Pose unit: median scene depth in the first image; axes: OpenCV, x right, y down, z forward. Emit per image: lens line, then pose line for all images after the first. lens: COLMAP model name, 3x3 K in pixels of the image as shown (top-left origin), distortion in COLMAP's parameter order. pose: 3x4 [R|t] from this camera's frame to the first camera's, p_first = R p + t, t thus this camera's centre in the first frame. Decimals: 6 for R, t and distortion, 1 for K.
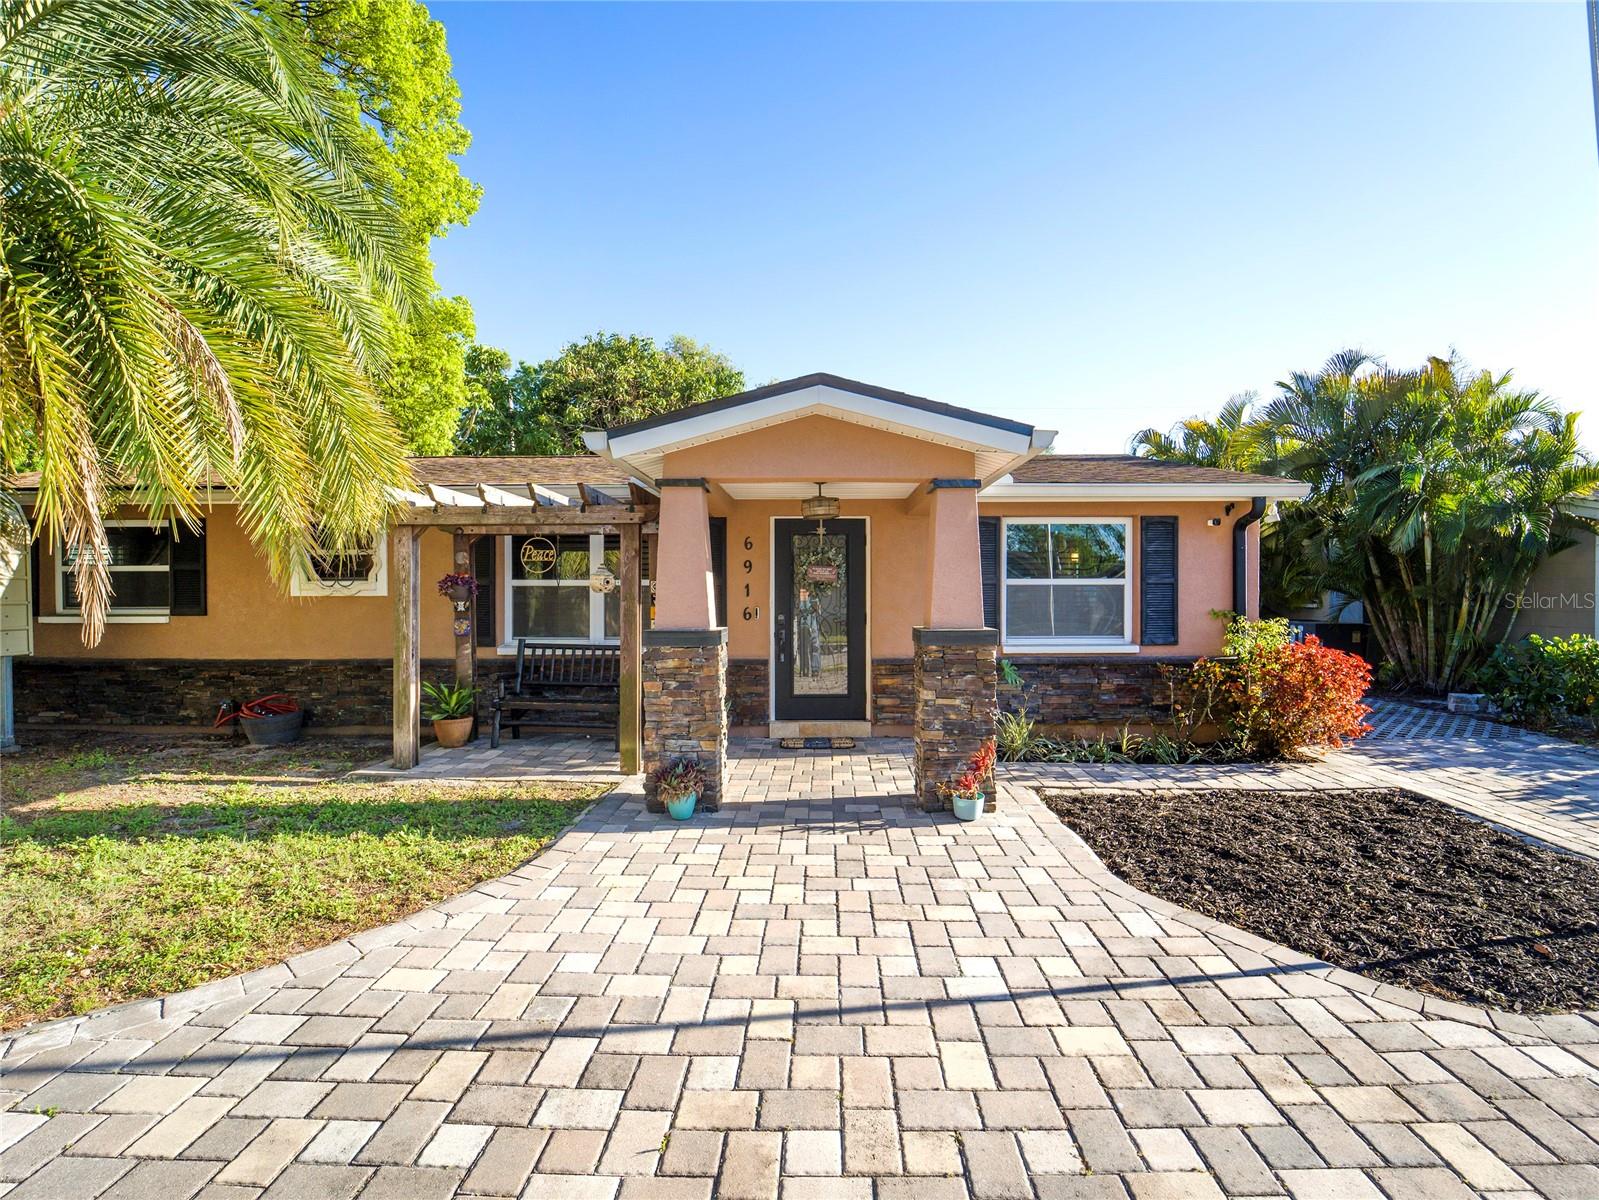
lens RADIAL K [[742.5, 0, 822.1], [0, 742.5, 607.3], [0, 0, 1]] dist [-0.013174, -0.000224]
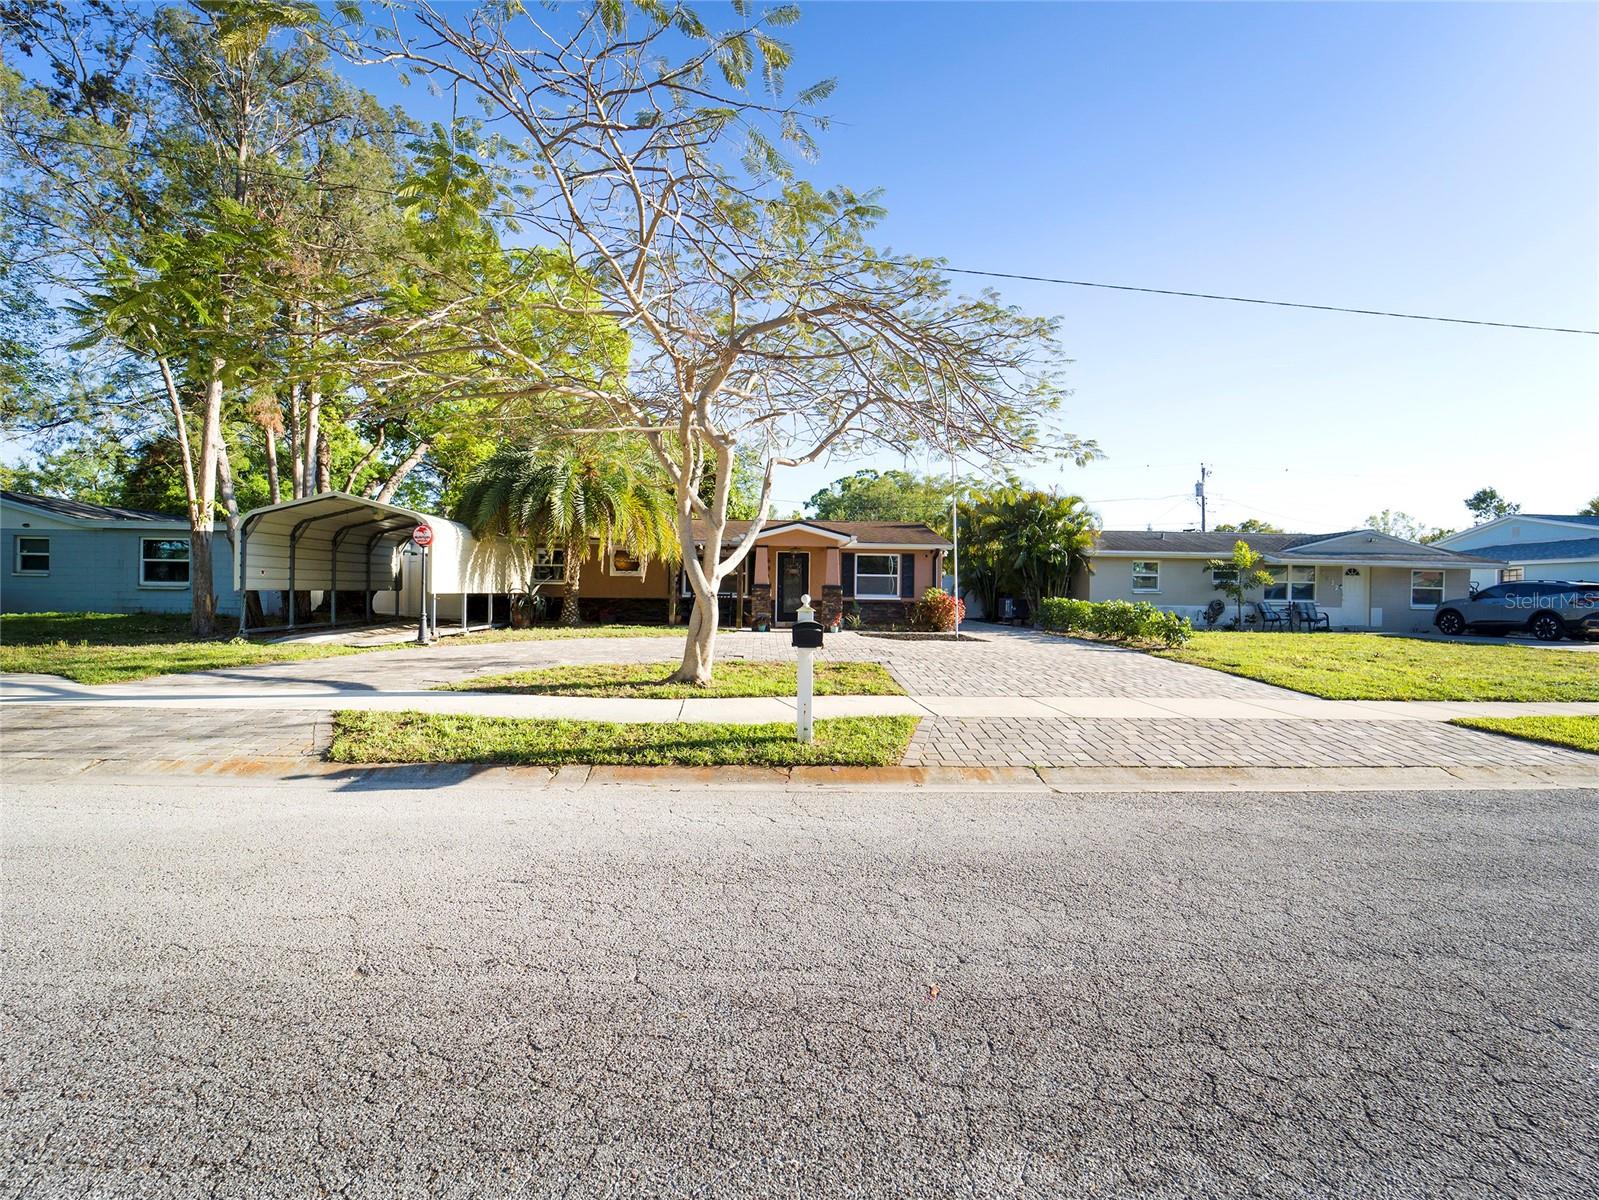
lens RADIAL K [[736.5, 0, 788.2], [0, 736.5, 584.3], [0, 0, 1]] dist [-0.017057, -0.001426]
pose [[0.999127, 0.015772, 0.038672, -0.134171], [-0.014262, 0.999137, -0.039016, 0.119881], [-0.039254, 0.038431, 0.998490, -1.903227]]
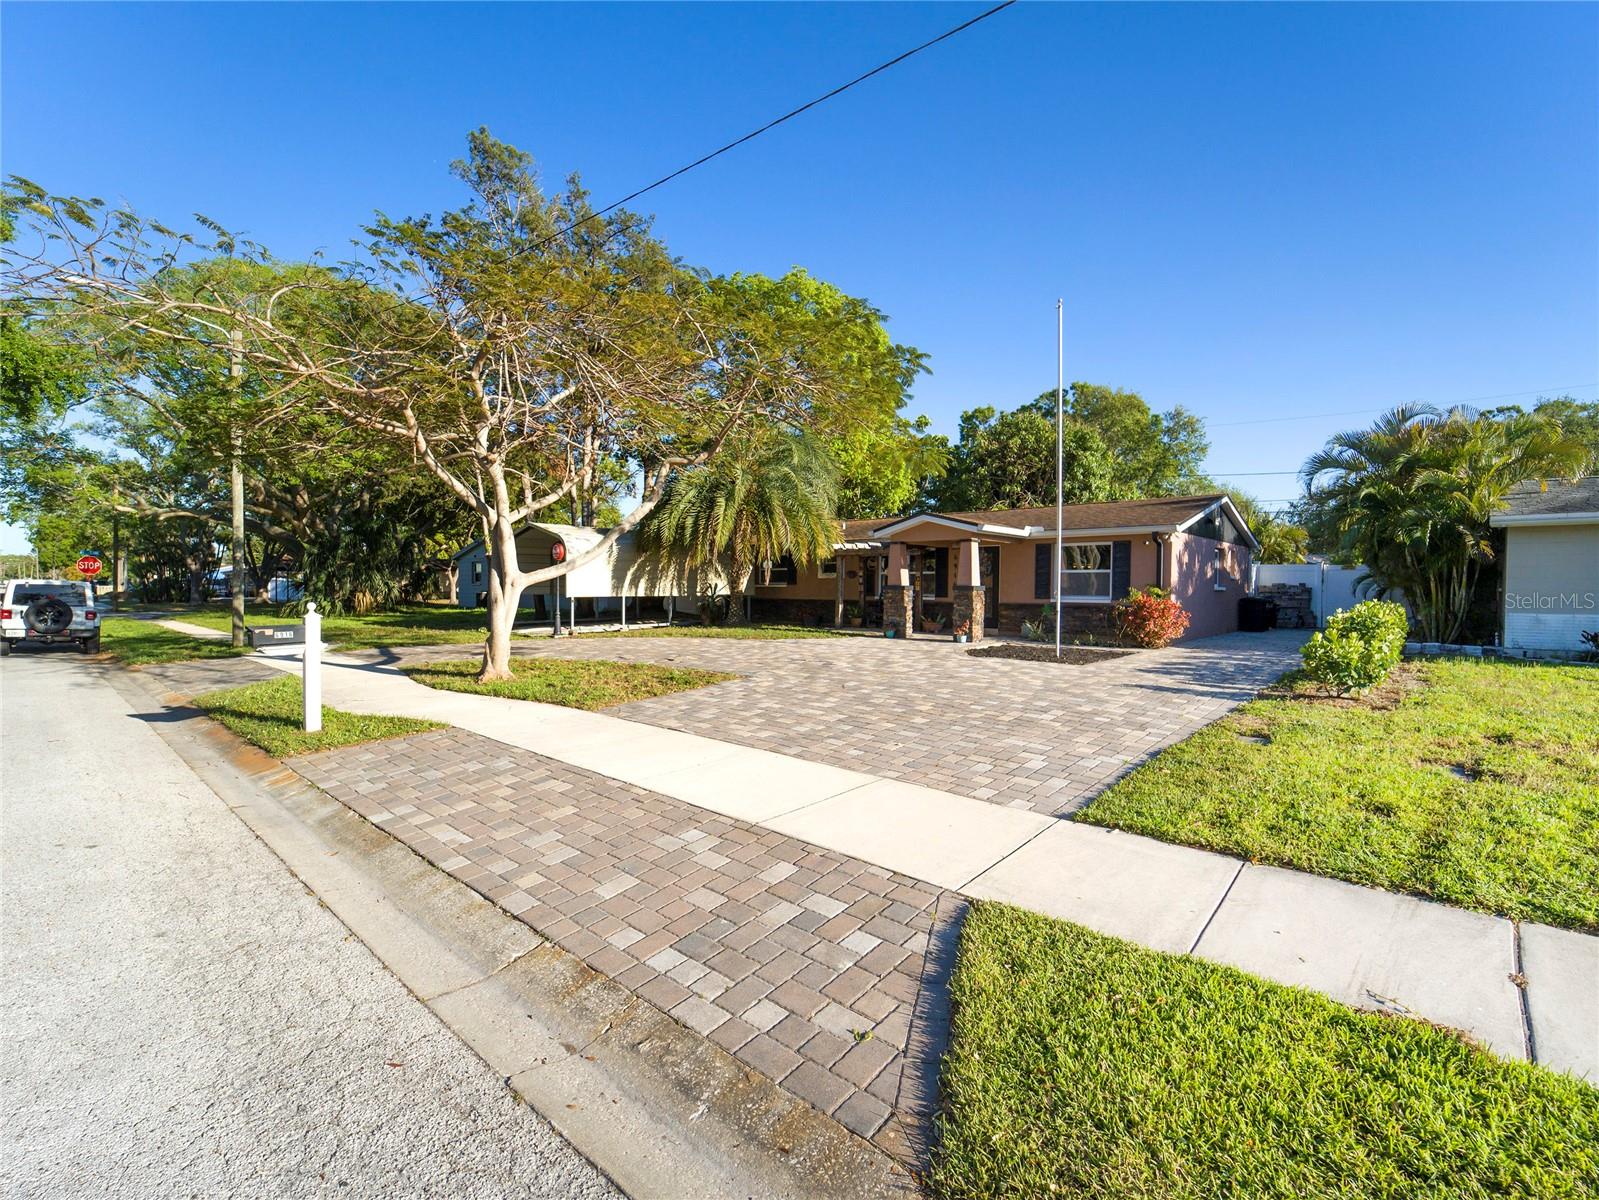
lens RADIAL K [[727.1, 0, 792.4], [0, 727.1, 602.2], [0, 0, 1]] dist [-0.021128, -0.001978]
pose [[0.739481, 0.018899, -0.672912, 1.167418], [-0.022223, 0.999746, 0.003657, 0.071615], [0.672811, 0.012250, 0.739713, -1.219690]]
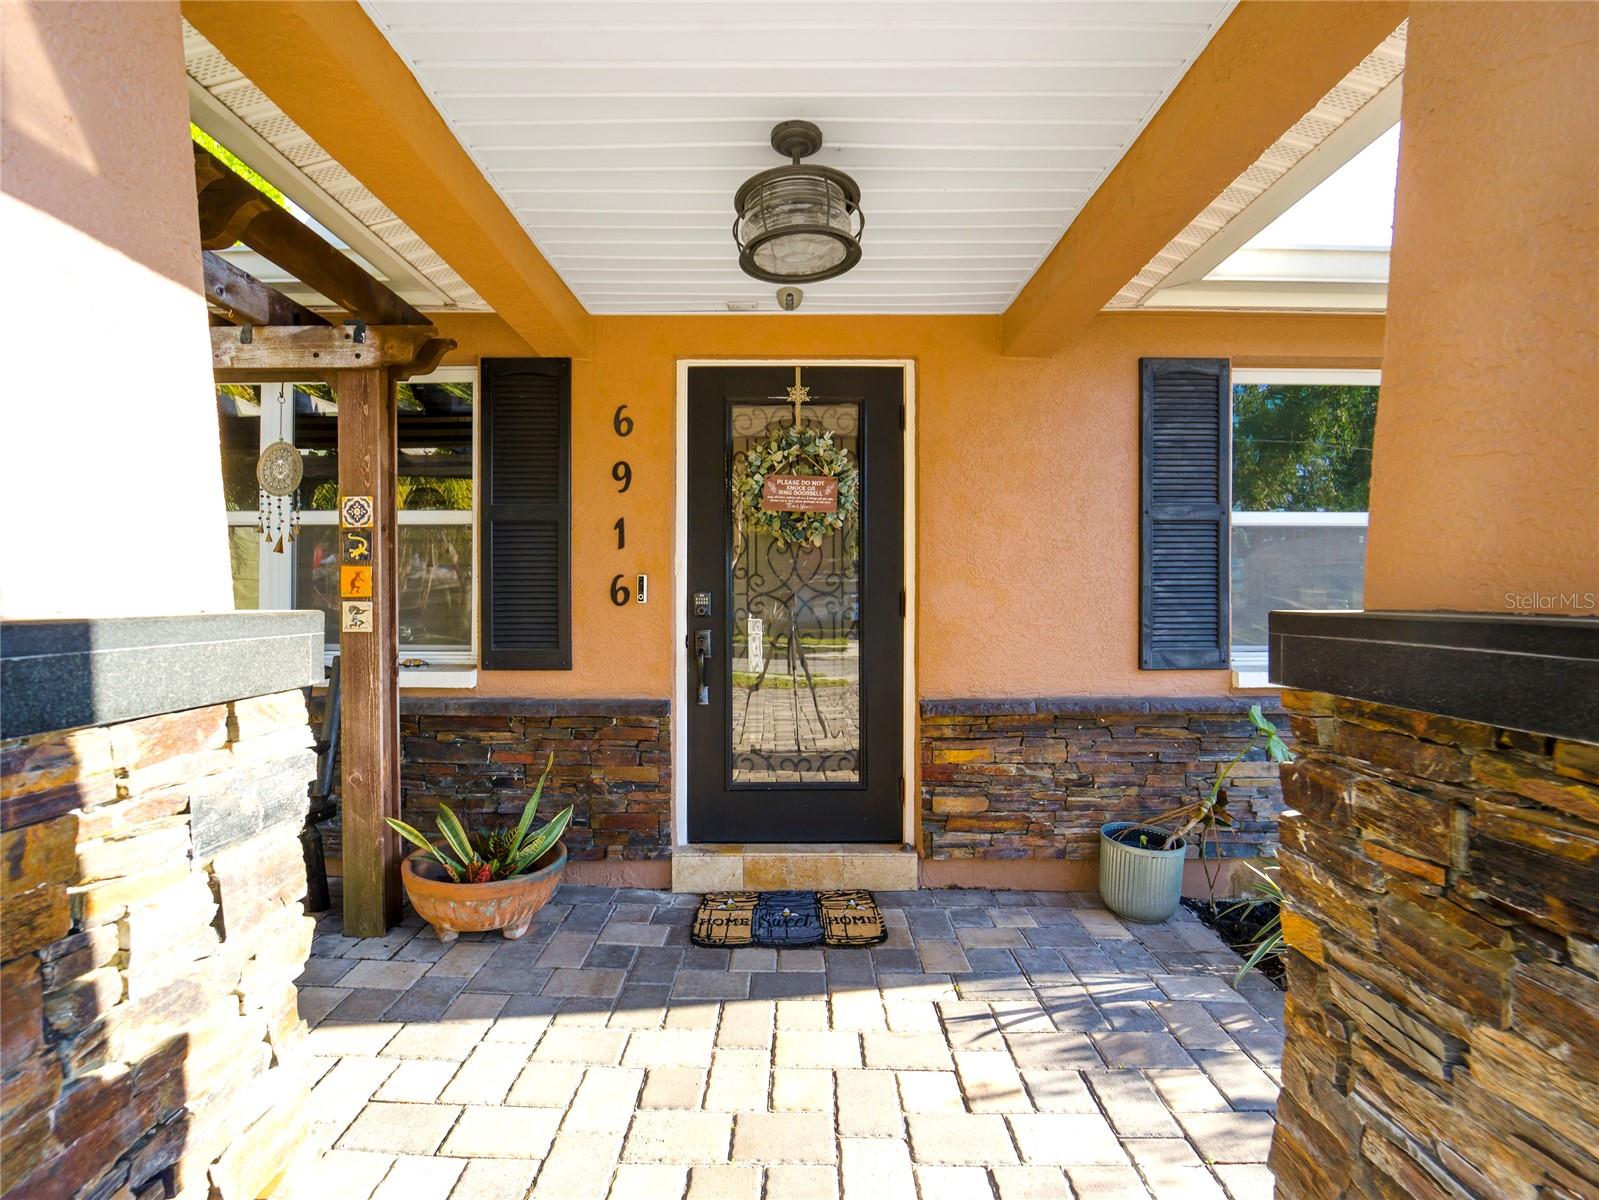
lens RADIAL K [[721.2, 0, 794.6], [0, 721.2, 602.7], [0, 0, 1]] dist [-0.018890, -0.001072]
pose [[0.999991, 0.004010, -0.001214, -0.002413], [-0.004022, 0.999945, -0.009721, 0.019226], [0.001175, 0.009726, 0.999952, 0.600145]]
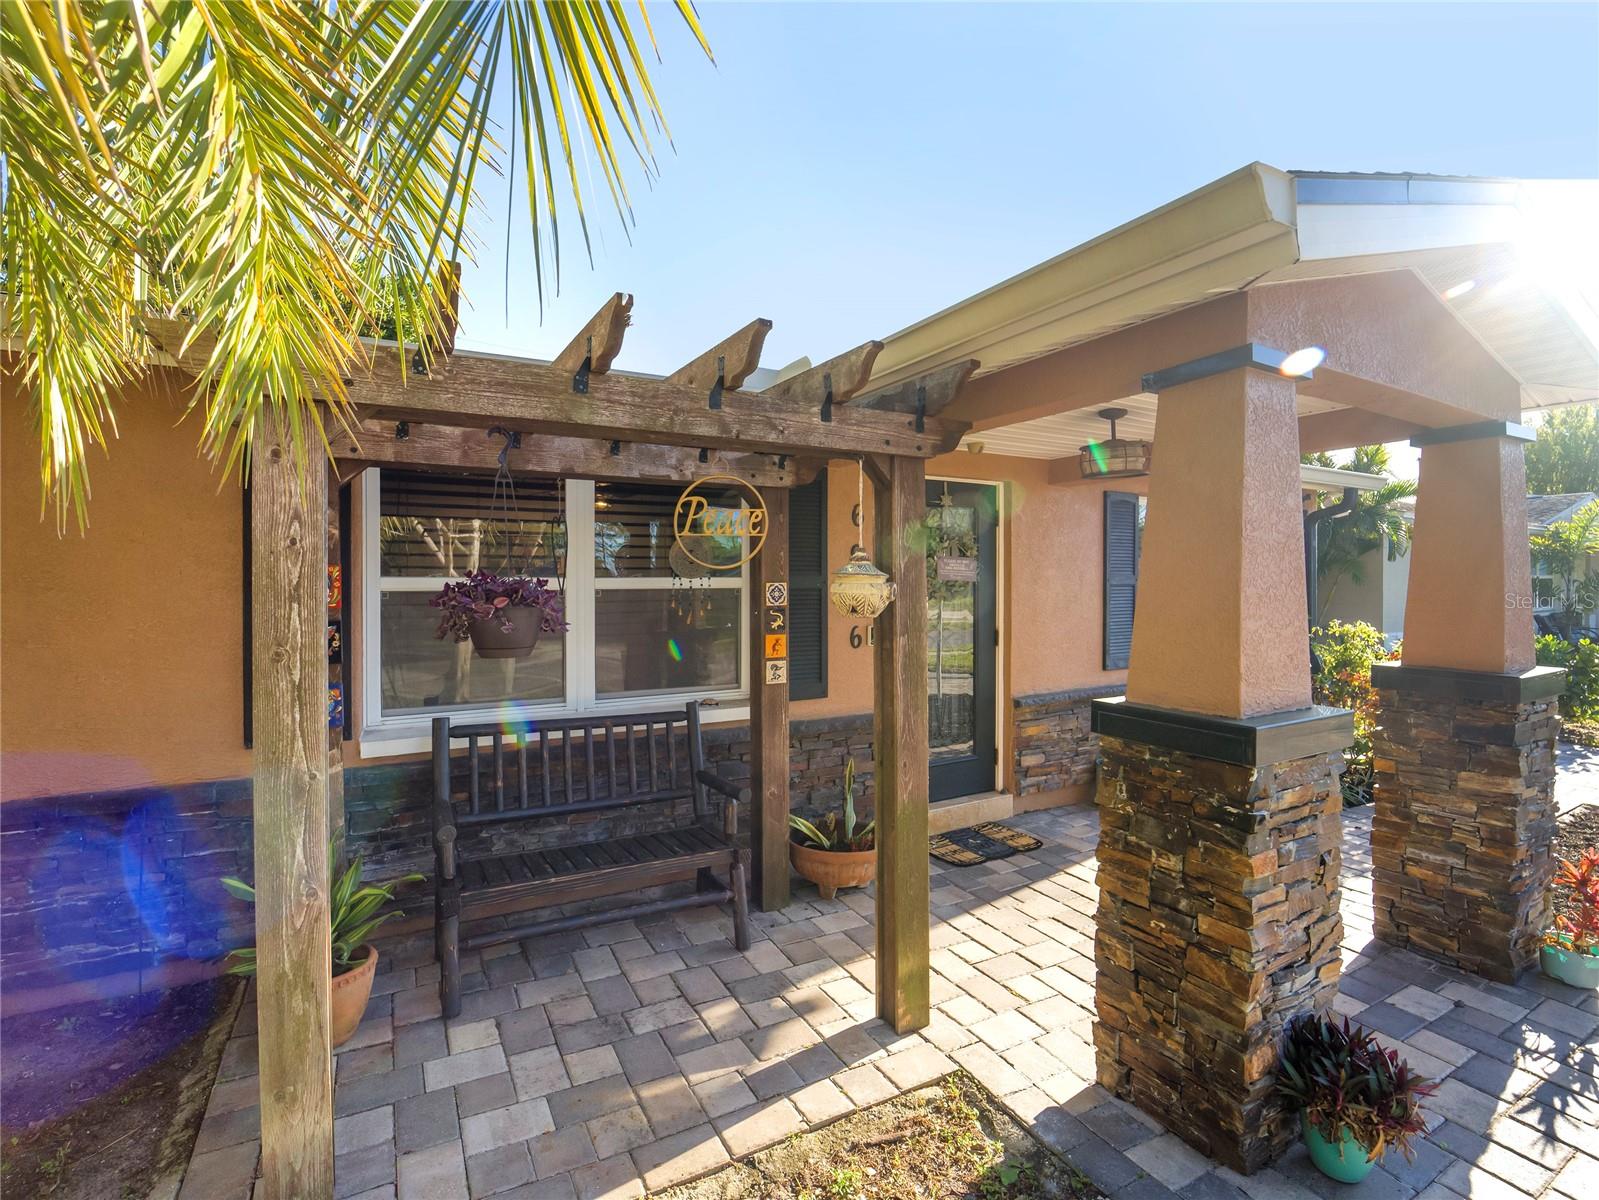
lens RADIAL K [[739.9, 0, 783.8], [0, 739.9, 592.8], [0, 0, 1]] dist [-0.012961, -0.004600]
pose [[0.874049, -0.008414, 0.485765, -0.431453], [0.008162, 0.999963, 0.002634, -0.027939], [-0.485769, 0.001663, 0.874086, 0.525868]]
